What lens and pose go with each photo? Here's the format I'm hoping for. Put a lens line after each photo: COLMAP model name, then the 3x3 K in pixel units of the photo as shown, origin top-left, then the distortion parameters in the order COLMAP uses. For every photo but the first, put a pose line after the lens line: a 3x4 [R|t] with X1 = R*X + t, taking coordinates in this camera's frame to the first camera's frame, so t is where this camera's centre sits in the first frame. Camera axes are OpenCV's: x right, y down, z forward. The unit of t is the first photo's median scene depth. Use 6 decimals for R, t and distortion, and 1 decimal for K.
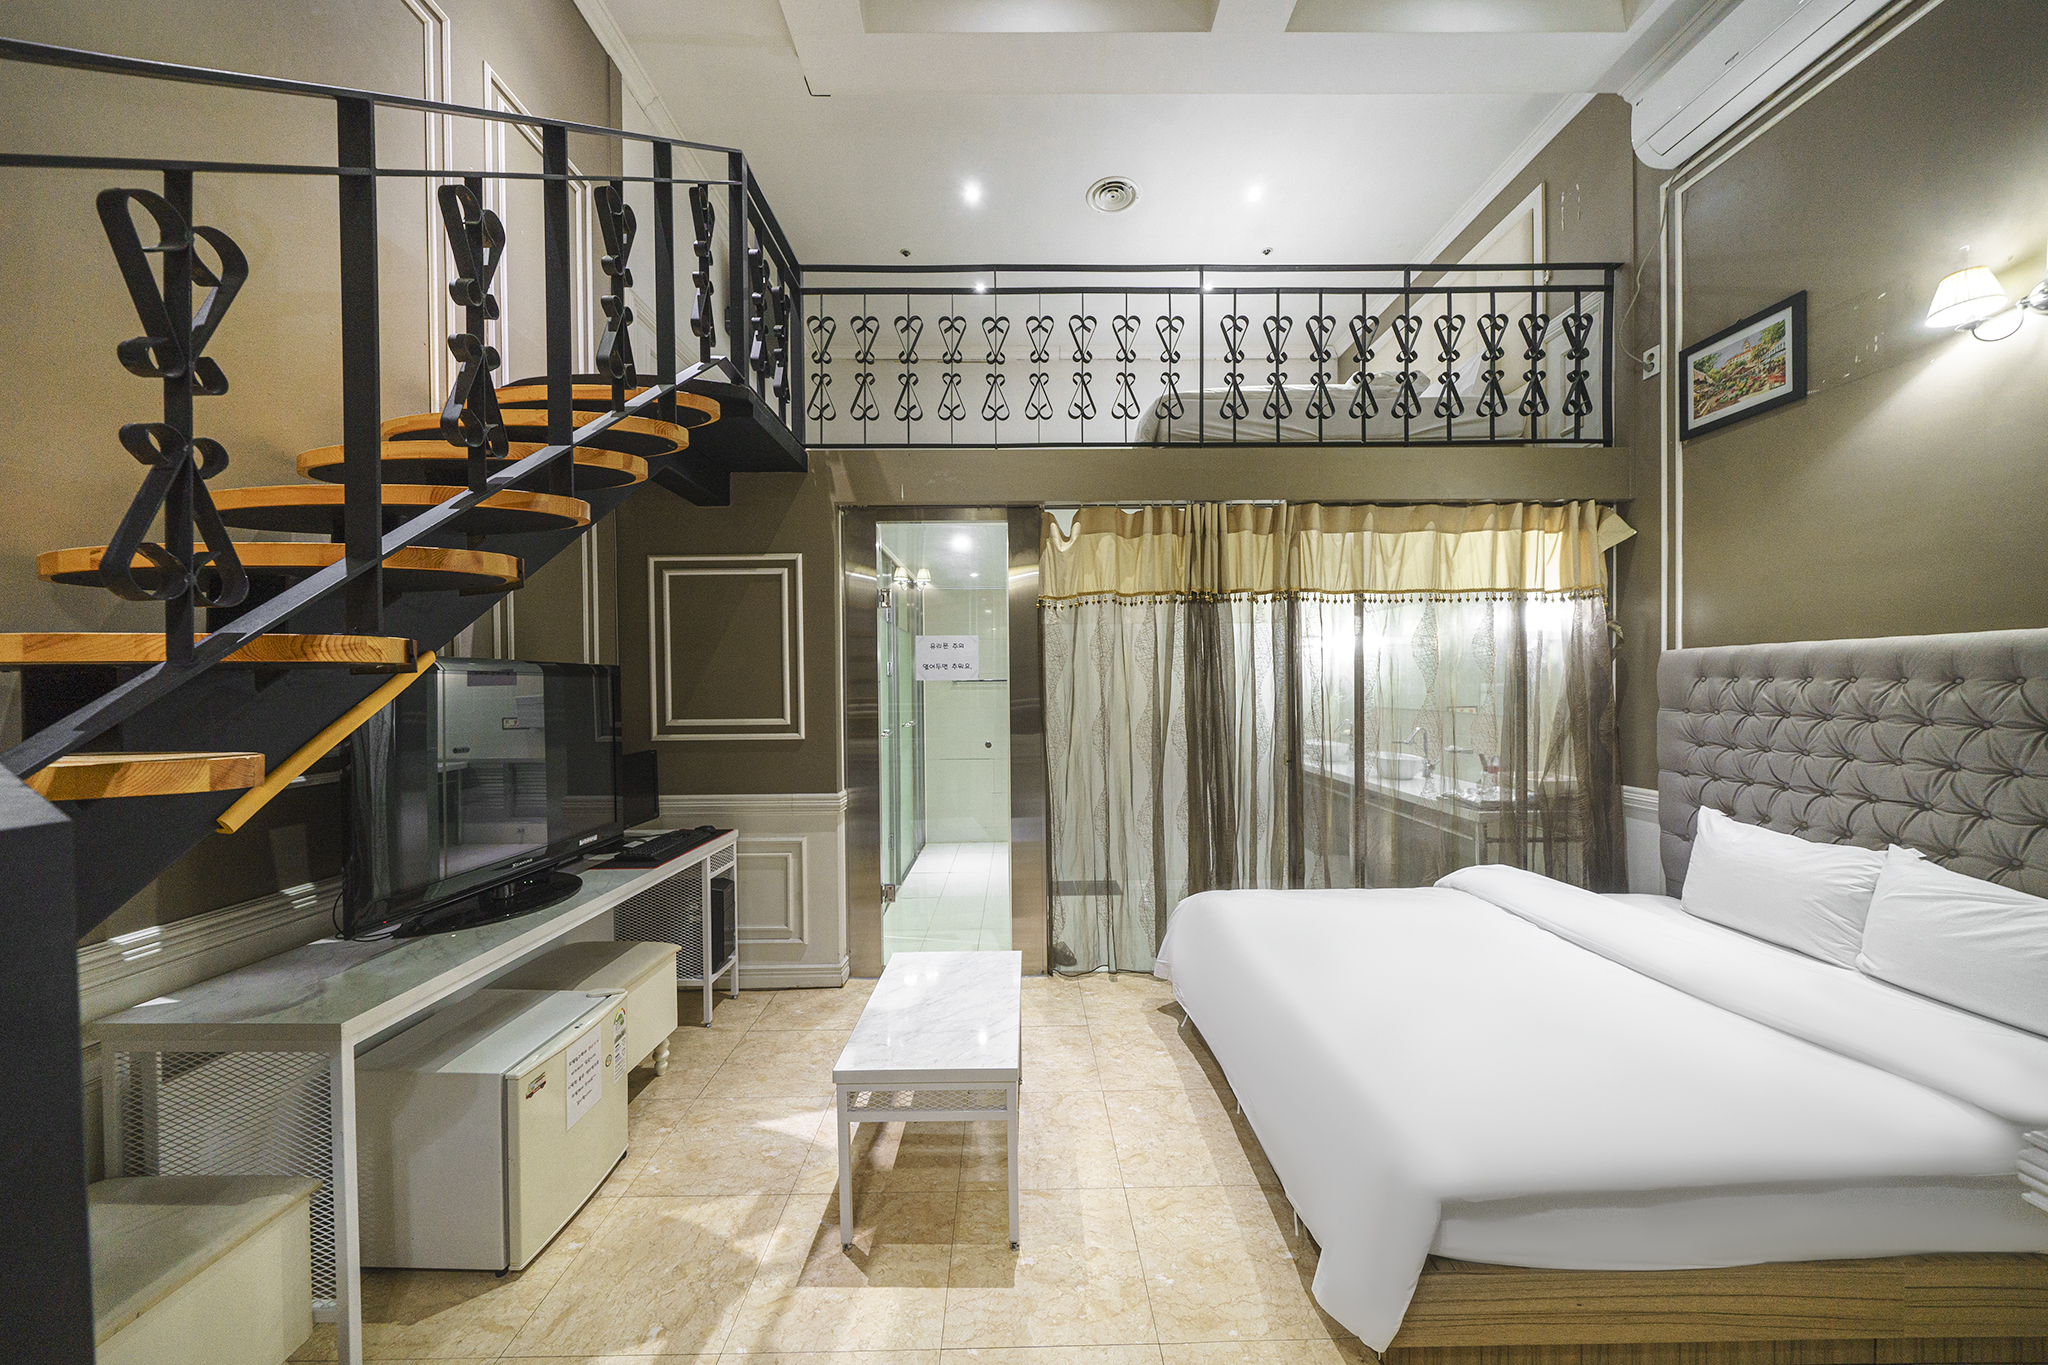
lens RADIAL K [[701.6, 0, 1026.0], [0, 701.6, 690.4], [0, 0, 1]] dist [-0.001015, -0.000357]
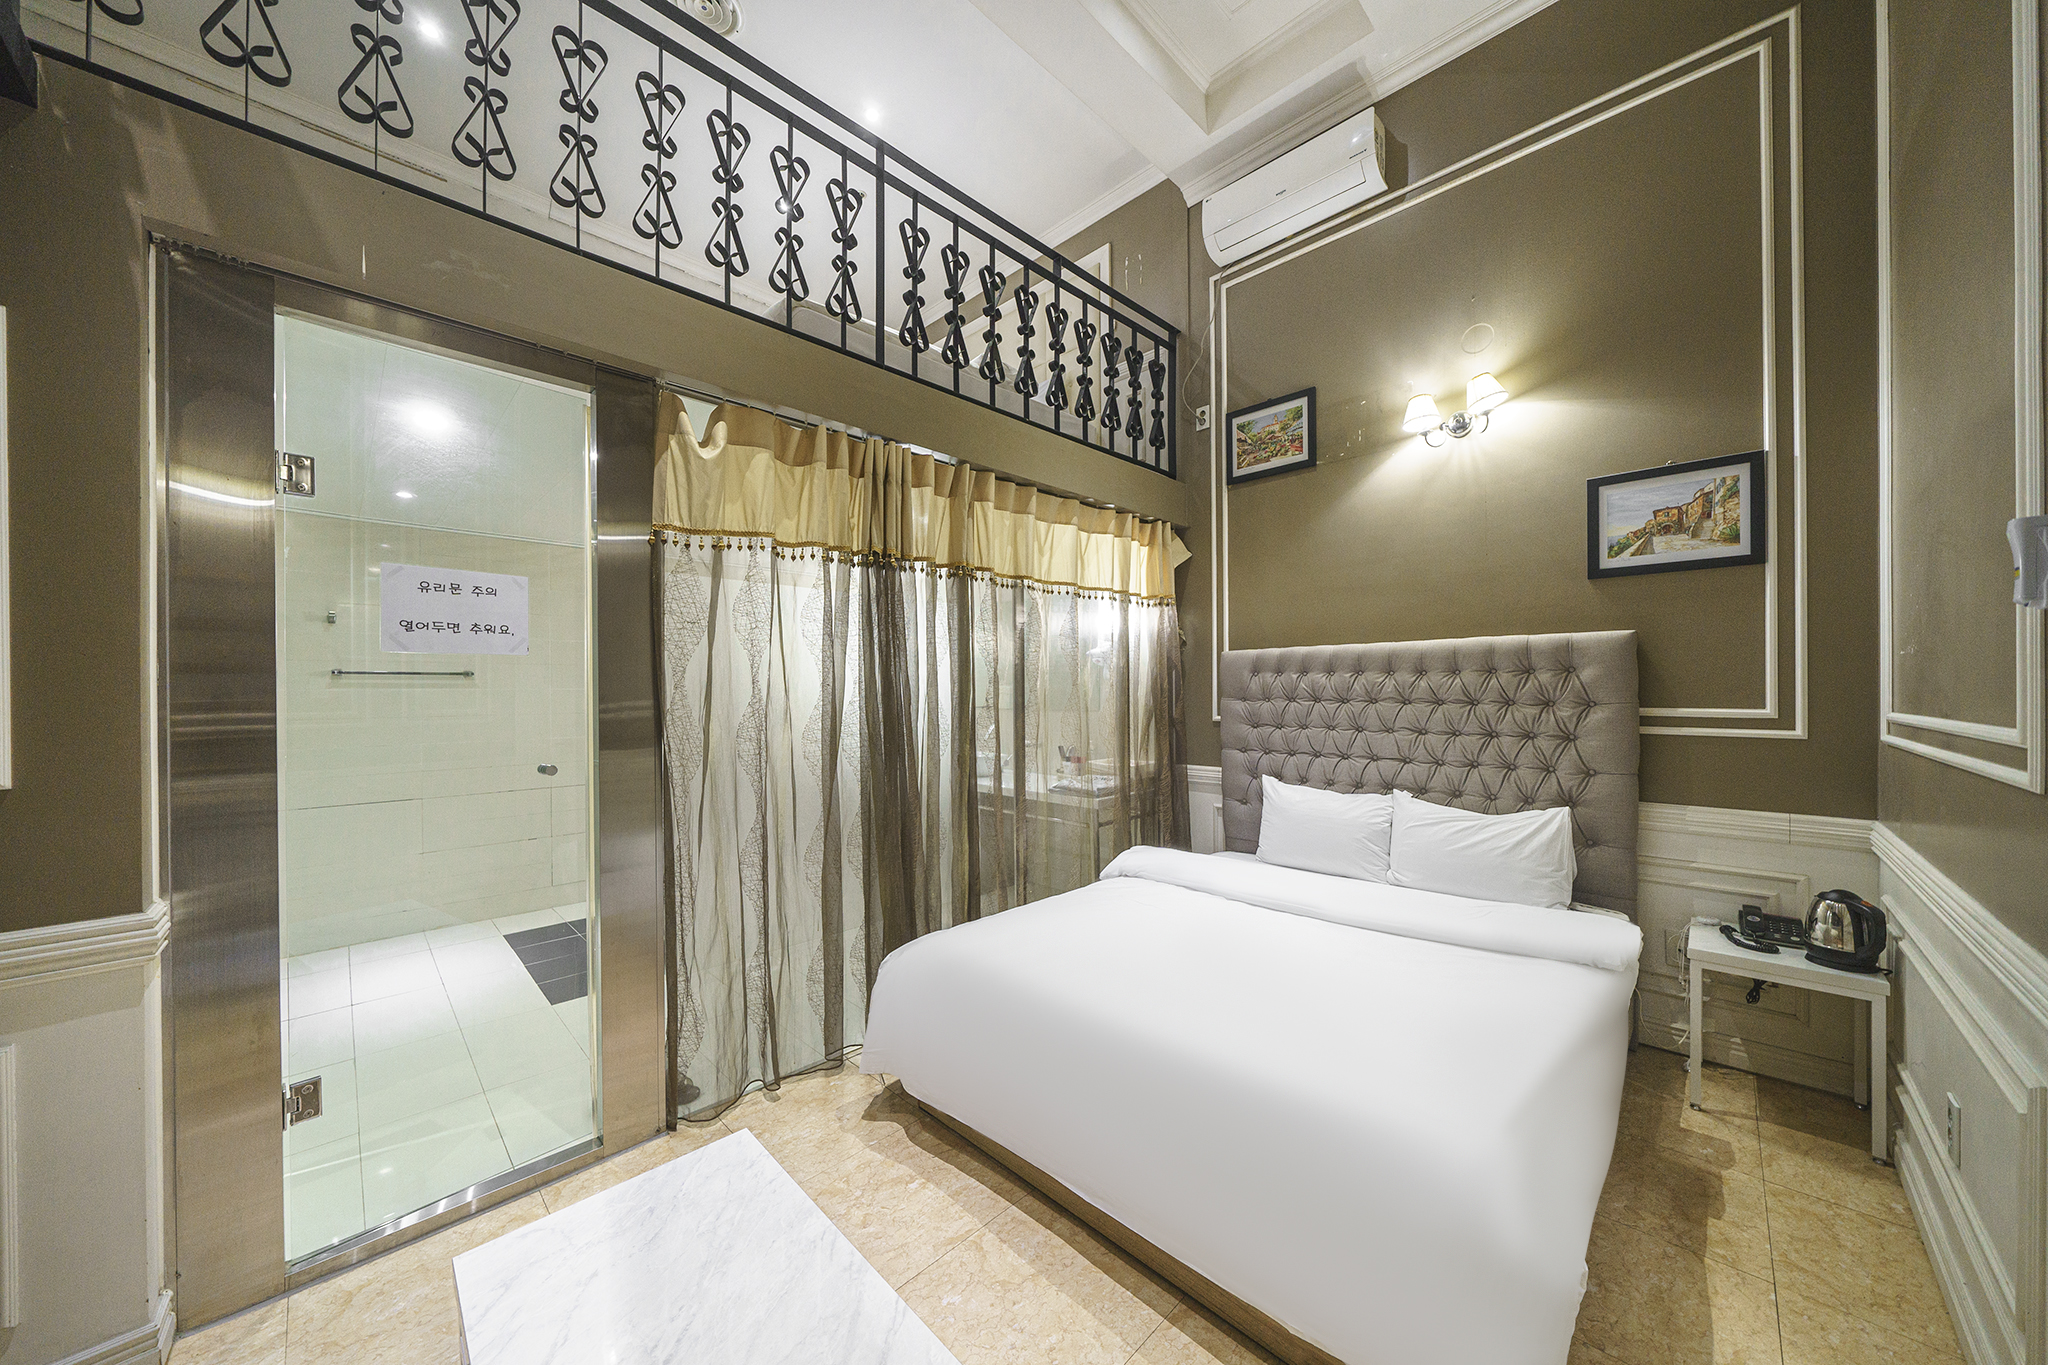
lens RADIAL K [[701.6, 0, 1026.0], [0, 701.6, 690.4], [0, 0, 1]] dist [-0.001015, -0.000357]
pose [[0.718744, 0.005306, 0.695254, -0.179414], [0.005885, 0.999889, -0.013714, 0.024150], [-0.695250, 0.013949, 0.718633, 0.331012]]
